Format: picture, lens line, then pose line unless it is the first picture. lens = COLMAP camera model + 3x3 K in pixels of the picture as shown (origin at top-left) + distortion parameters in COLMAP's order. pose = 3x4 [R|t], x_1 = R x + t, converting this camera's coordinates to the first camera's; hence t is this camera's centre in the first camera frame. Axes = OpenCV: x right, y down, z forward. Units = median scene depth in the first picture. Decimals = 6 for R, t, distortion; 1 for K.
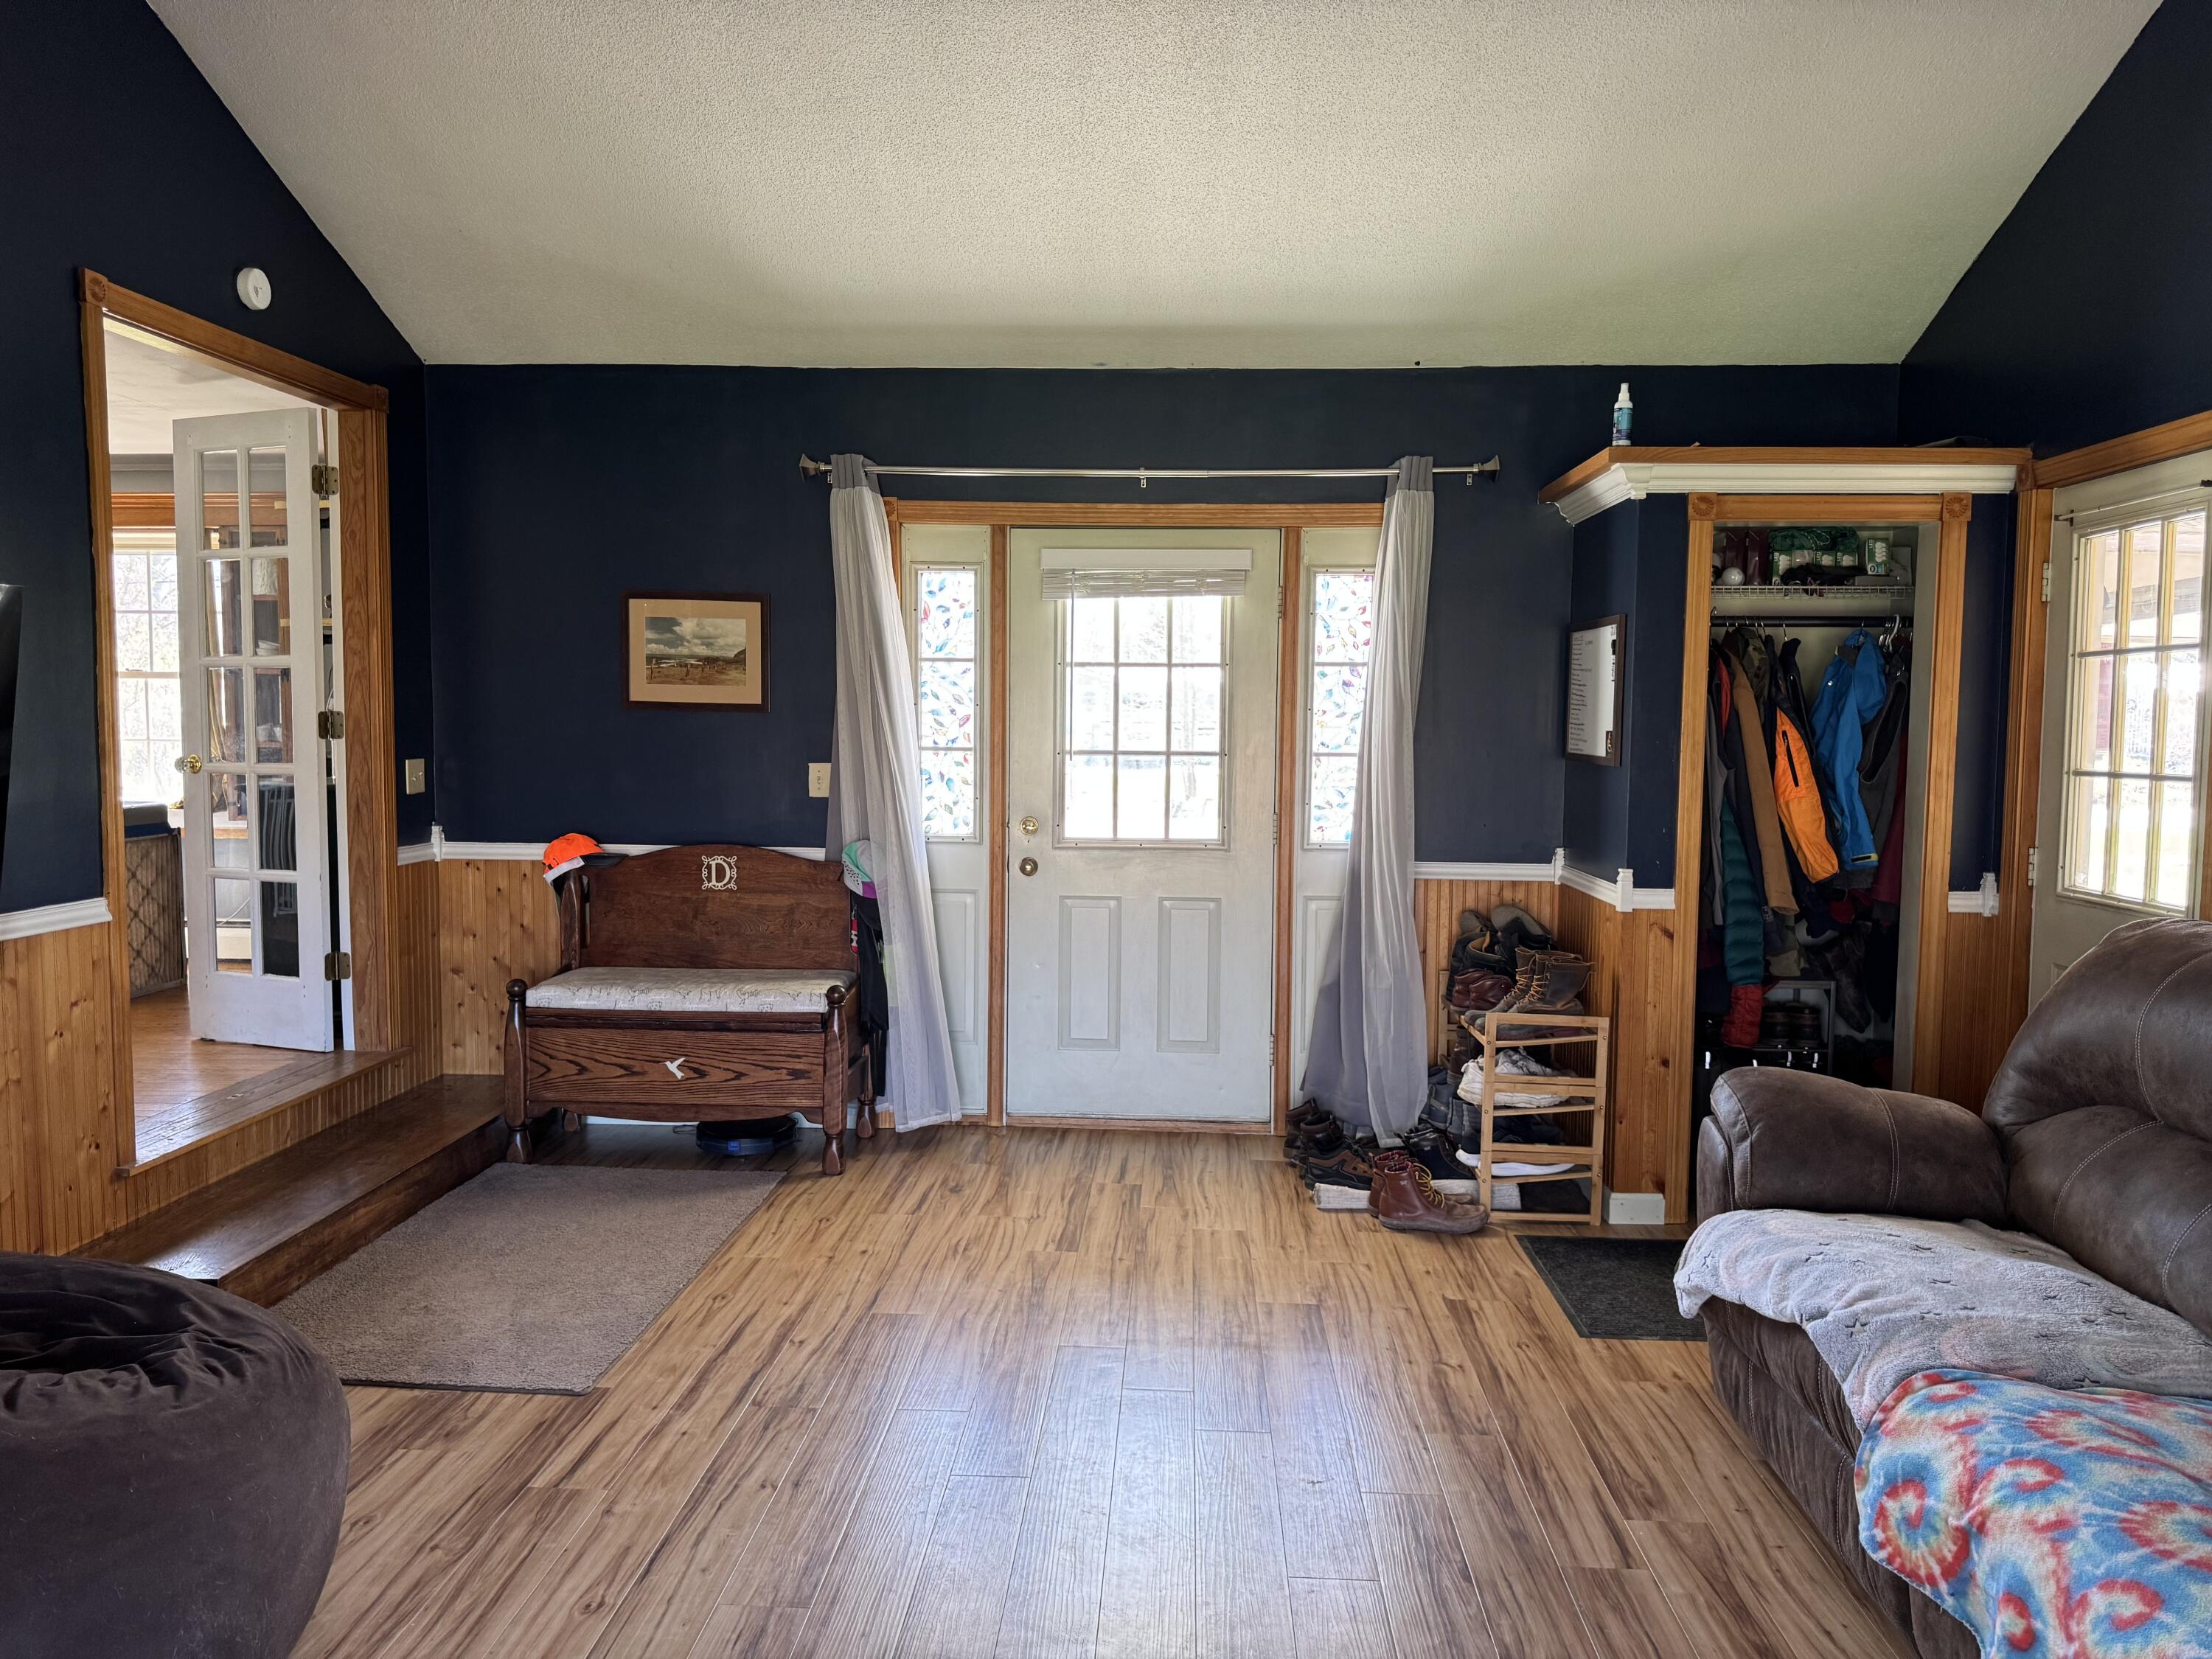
lens RADIAL K [[1574.6, 0, 1106.0], [0, 1574.6, 829.5], [0, 0, 1]] dist [0.006300, 0.001643]
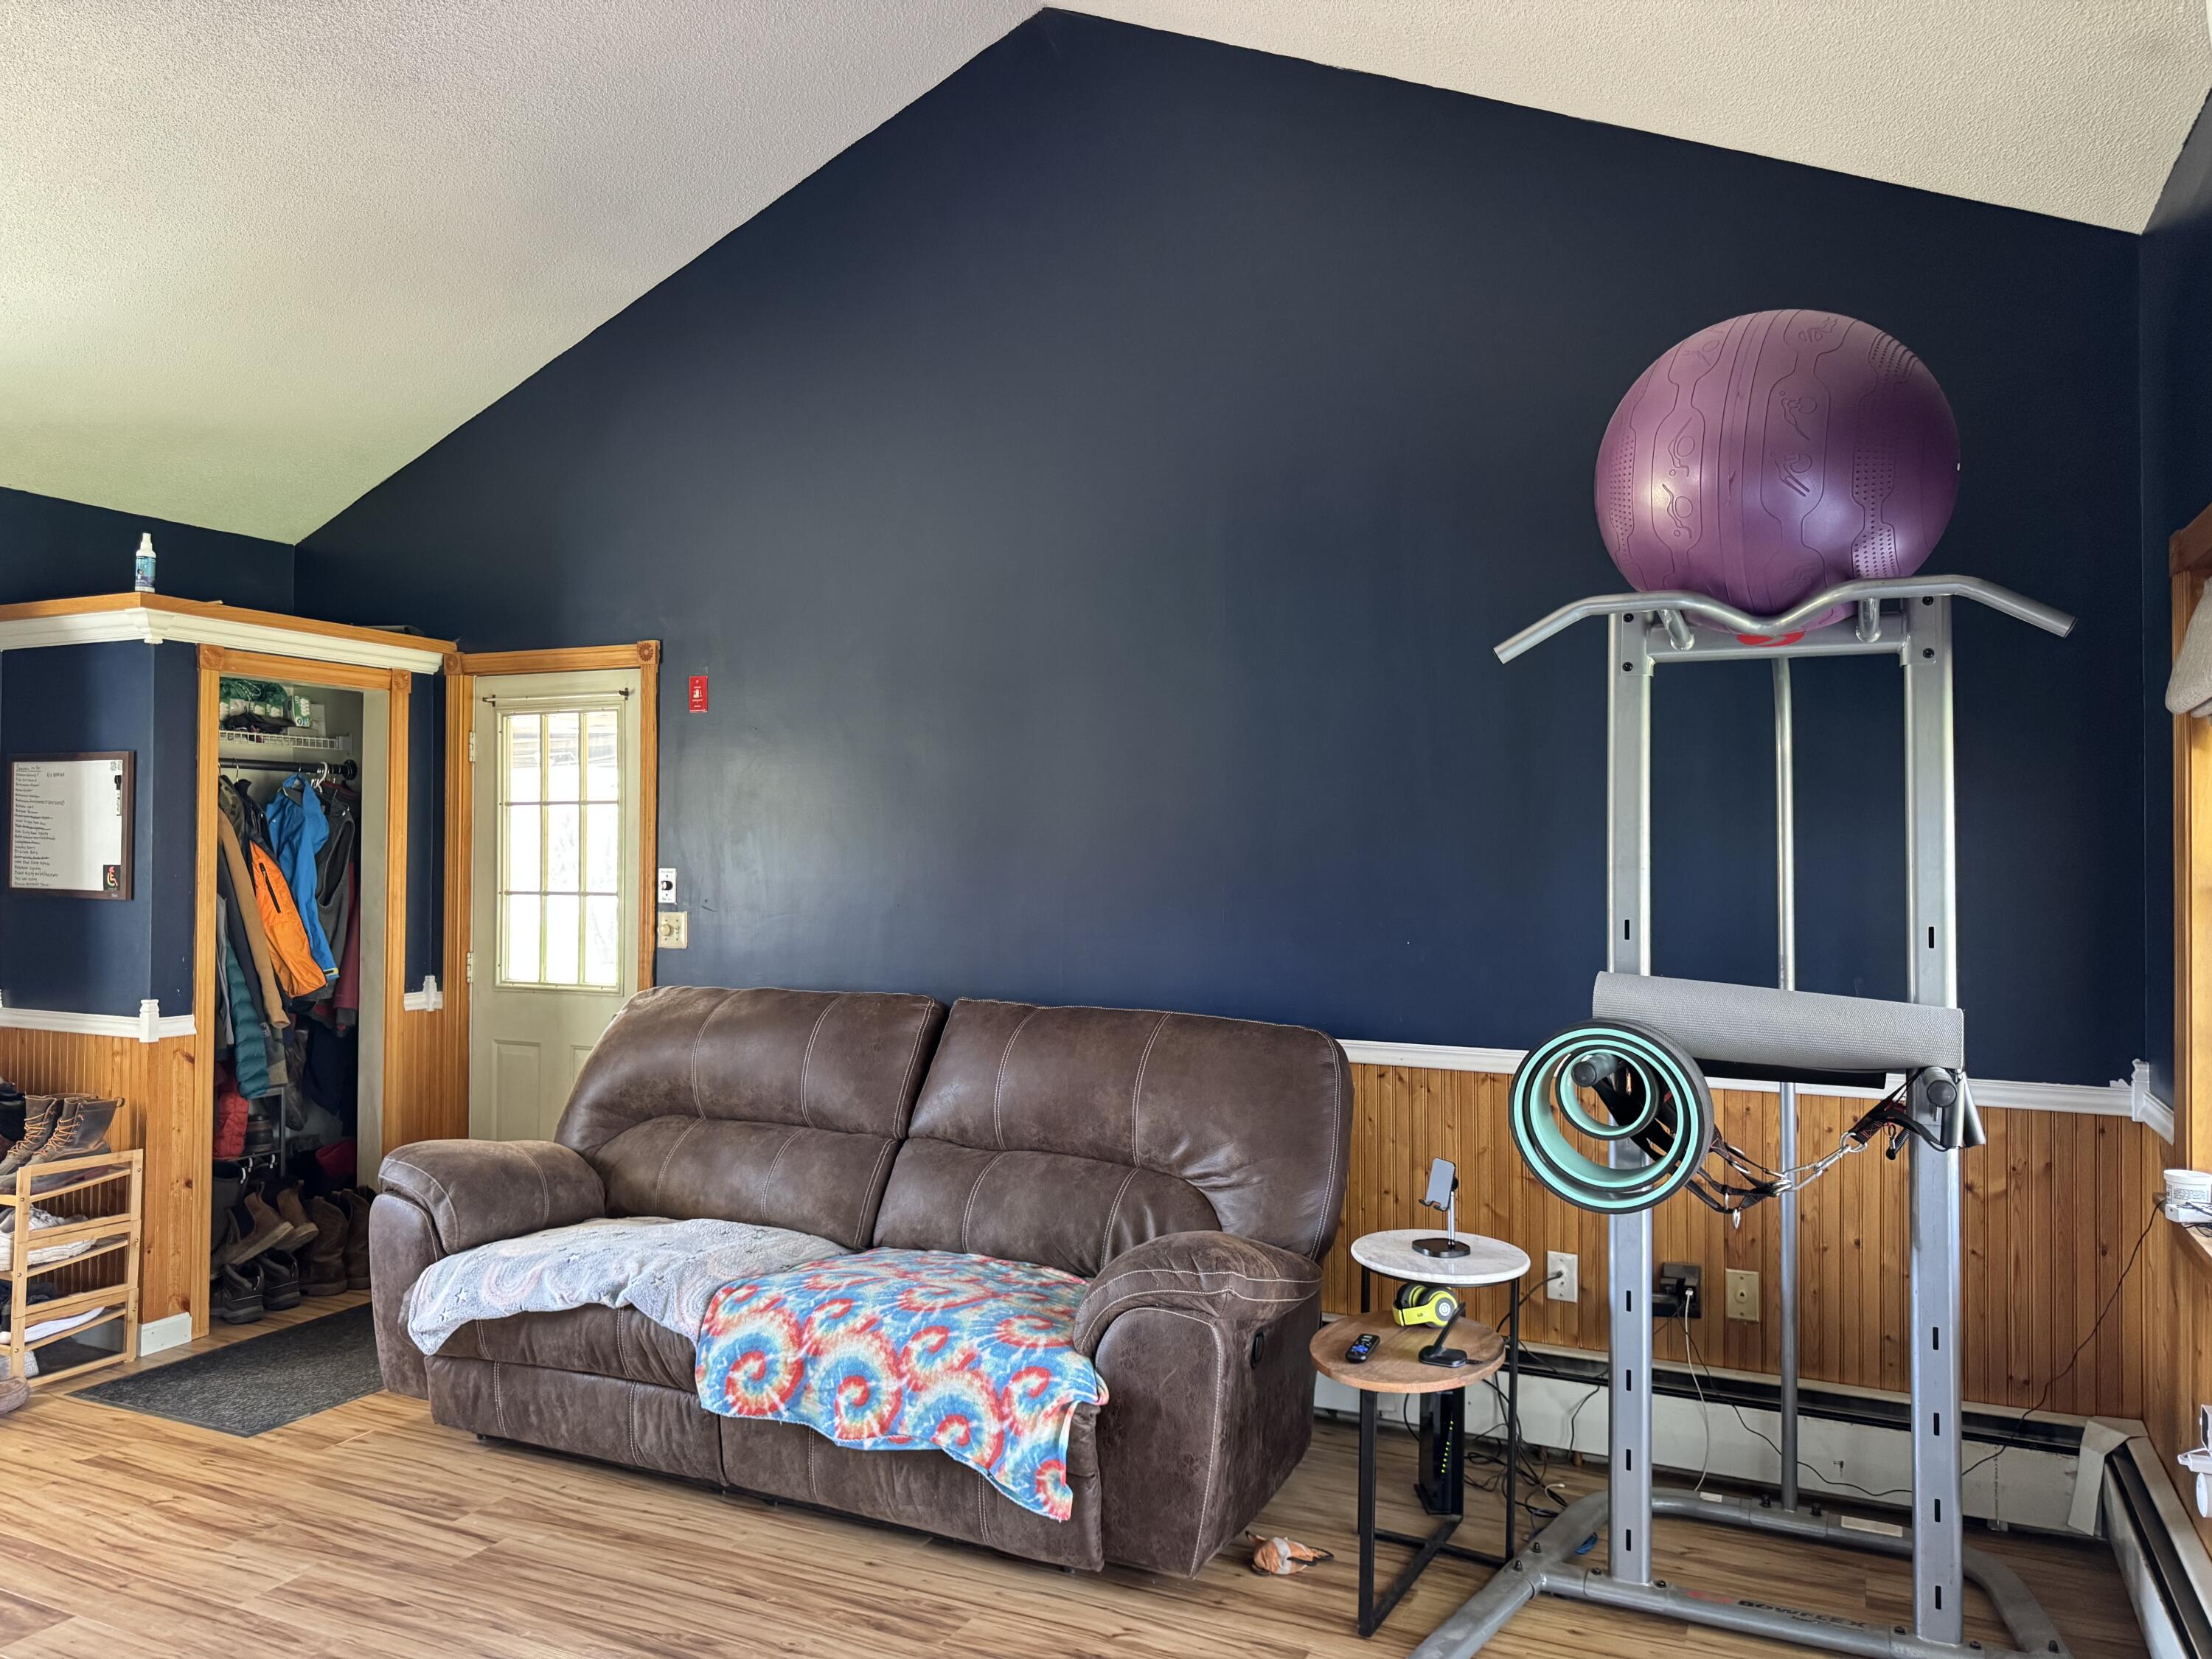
lens RADIAL K [[1574.6, 0, 1106.0], [0, 1574.6, 829.5], [0, 0, 1]] dist [0.006300, 0.001643]
pose [[0.381760, 0.007467, 0.924231, -0.392933], [0.065721, 0.997217, -0.035203, -0.008691], [-0.921922, 0.074181, 0.380207, 0.030835]]
